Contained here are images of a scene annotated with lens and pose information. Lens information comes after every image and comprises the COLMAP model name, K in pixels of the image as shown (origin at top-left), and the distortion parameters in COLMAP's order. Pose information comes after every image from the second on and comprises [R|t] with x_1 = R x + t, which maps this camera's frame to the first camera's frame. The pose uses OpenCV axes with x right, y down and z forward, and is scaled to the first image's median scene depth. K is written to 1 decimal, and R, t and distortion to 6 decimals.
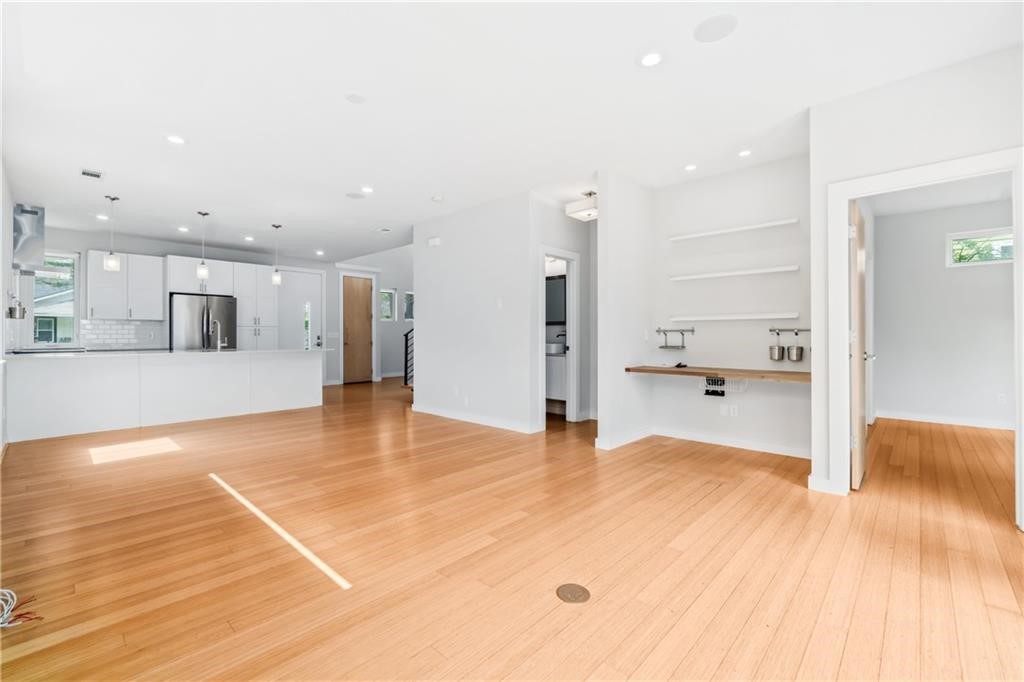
lens RADIAL K [[433.1, 0, 498.9], [0, 433.1, 335.2], [0, 0, 1]] dist [0.001631, 0.000491]
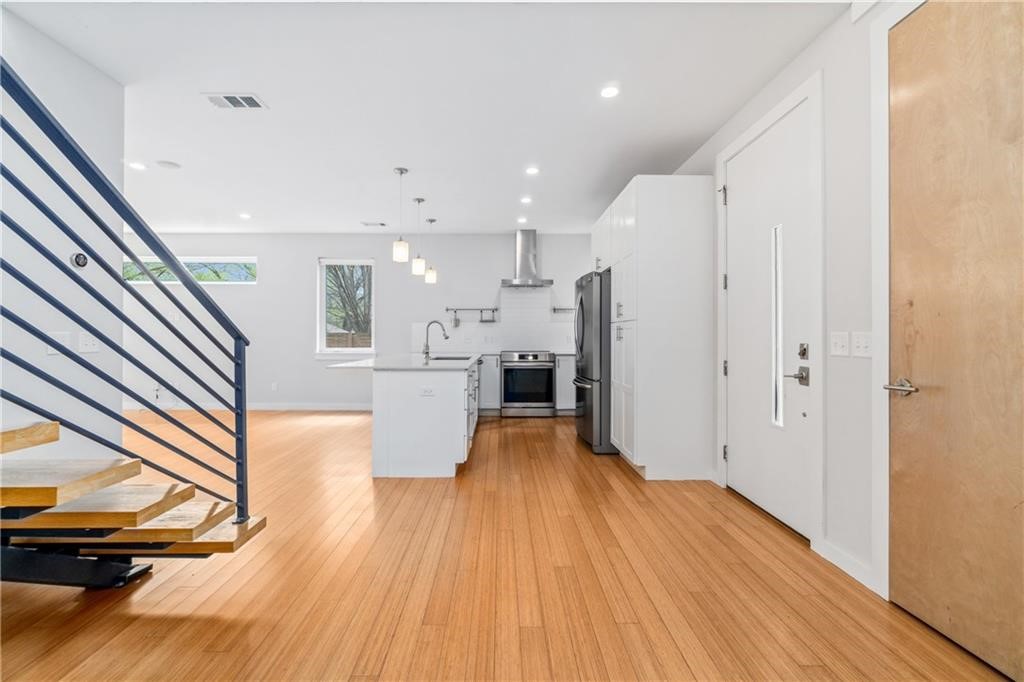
lens RADIAL K [[437.8, 0, 504.3], [0, 437.8, 334.4], [0, 0, 1]] dist [-0.005360, 0.000431]
pose [[-0.714960, -0.001473, -0.699164, -0.140322], [0.002972, 0.999982, -0.005146, -0.003787], [0.699159, -0.005757, -0.714943, 1.326962]]
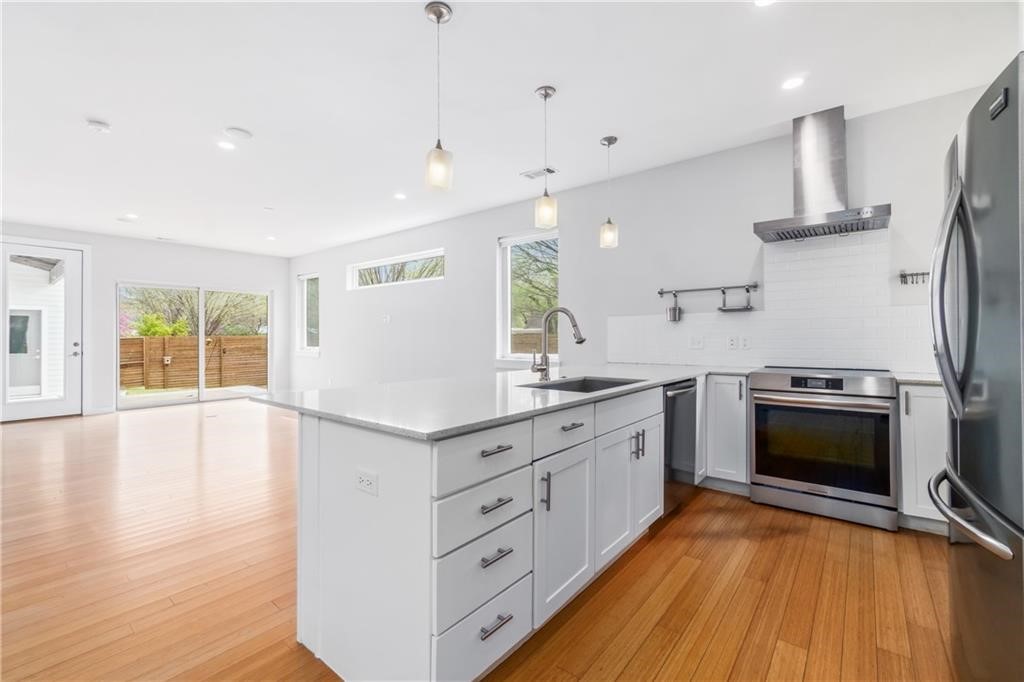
lens RADIAL K [[437.8, 0, 504.3], [0, 437.8, 334.4], [0, 0, 1]] dist [-0.005360, 0.000431]
pose [[-0.996980, 0.003441, -0.077586, -0.452295], [0.004280, 0.999934, -0.010649, -0.004062], [0.077544, -0.010949, -0.996929, 1.120664]]
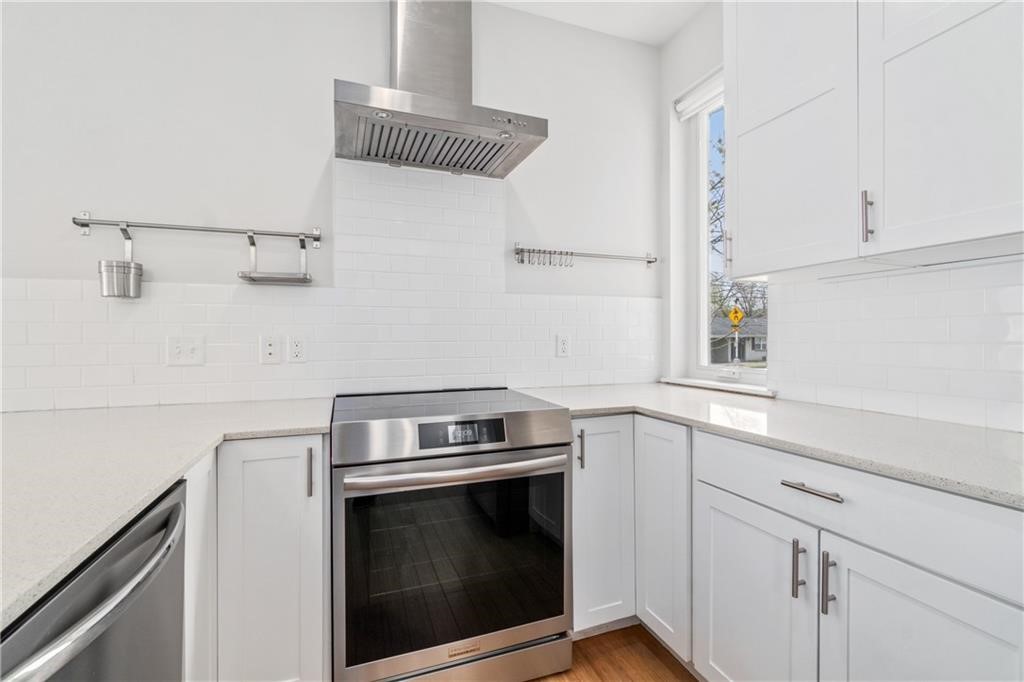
lens RADIAL K [[444.3, 0, 502.7], [0, 444.3, 336.4], [0, 0, 1]] dist [0.003182, 0.000378]
pose [[-0.441167, -0.000700, -0.897425, -0.585639], [0.004169, 0.999987, -0.002829, -0.004927], [0.897415, -0.004990, -0.441159, 0.870205]]
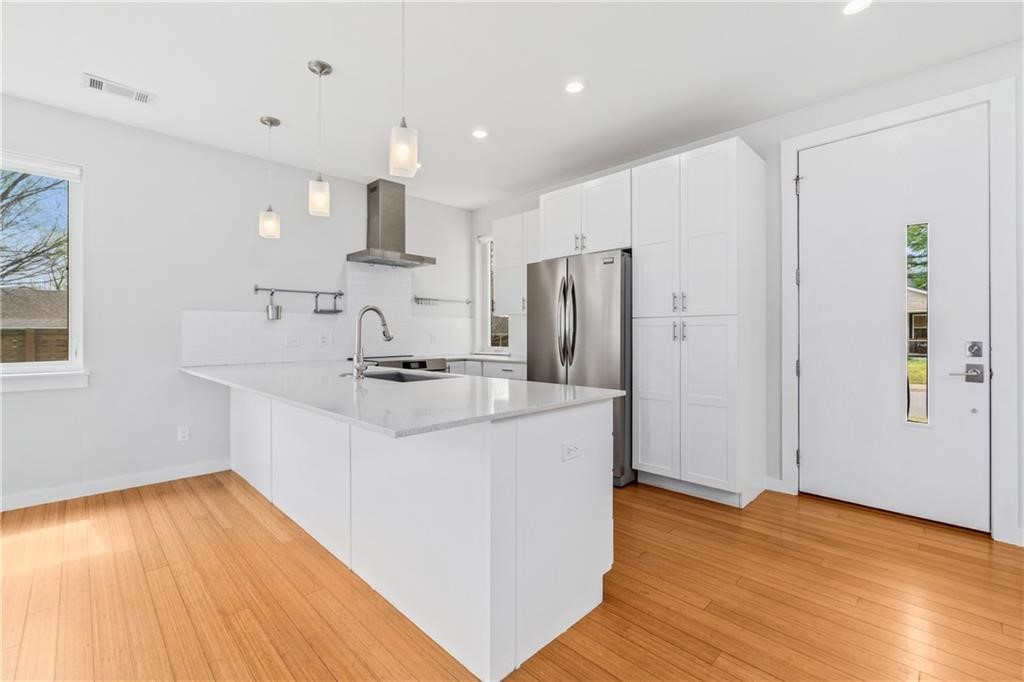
lens RADIAL K [[437.8, 0, 504.3], [0, 437.8, 334.4], [0, 0, 1]] dist [-0.005360, 0.000431]
pose [[-0.030483, 0.001107, -0.999535, -0.182125], [0.004960, 0.999987, 0.000956, -0.005658], [0.999523, -0.004929, -0.030488, 0.907890]]
